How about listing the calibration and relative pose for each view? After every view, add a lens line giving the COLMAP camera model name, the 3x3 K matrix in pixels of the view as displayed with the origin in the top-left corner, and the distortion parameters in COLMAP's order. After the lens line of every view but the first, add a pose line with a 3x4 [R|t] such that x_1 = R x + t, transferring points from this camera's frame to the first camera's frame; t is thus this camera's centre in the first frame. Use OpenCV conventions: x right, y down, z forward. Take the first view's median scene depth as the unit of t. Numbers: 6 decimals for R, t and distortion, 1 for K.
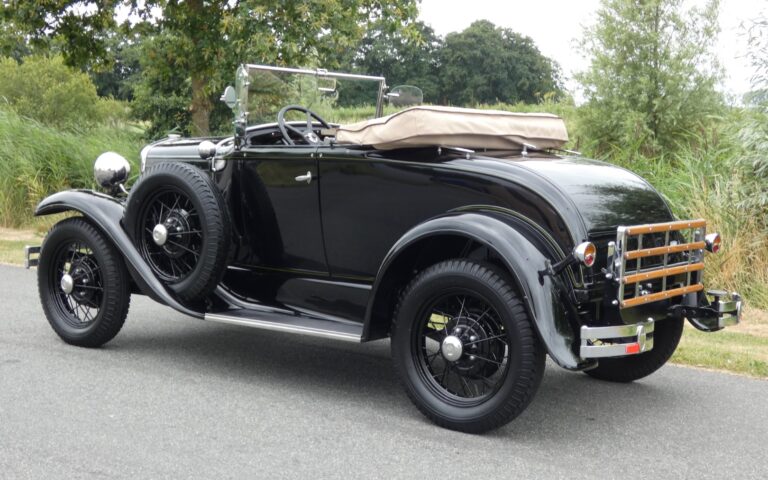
lens RADIAL K [[1246.8, 0, 385.8], [0, 1246.8, 241.0], [0, 0, 1]] dist [-0.051933, 0.142390]
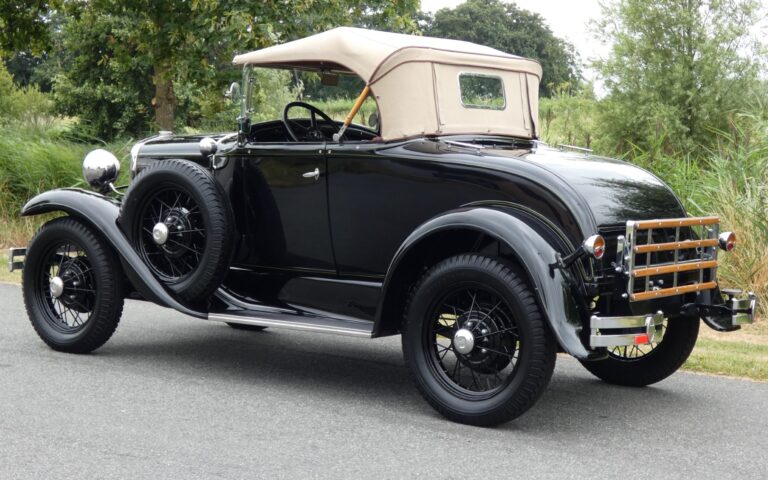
lens RADIAL K [[1556.1, 0, 382.1], [0, 1556.1, 176.6], [0, 0, 1]] dist [0.080002, -0.266834]
pose [[0.999905, 0.000629, 0.013757, -0.026328], [0.000171, 0.998312, -0.058078, 0.022322], [-0.013770, 0.058075, 0.998217, -0.229859]]
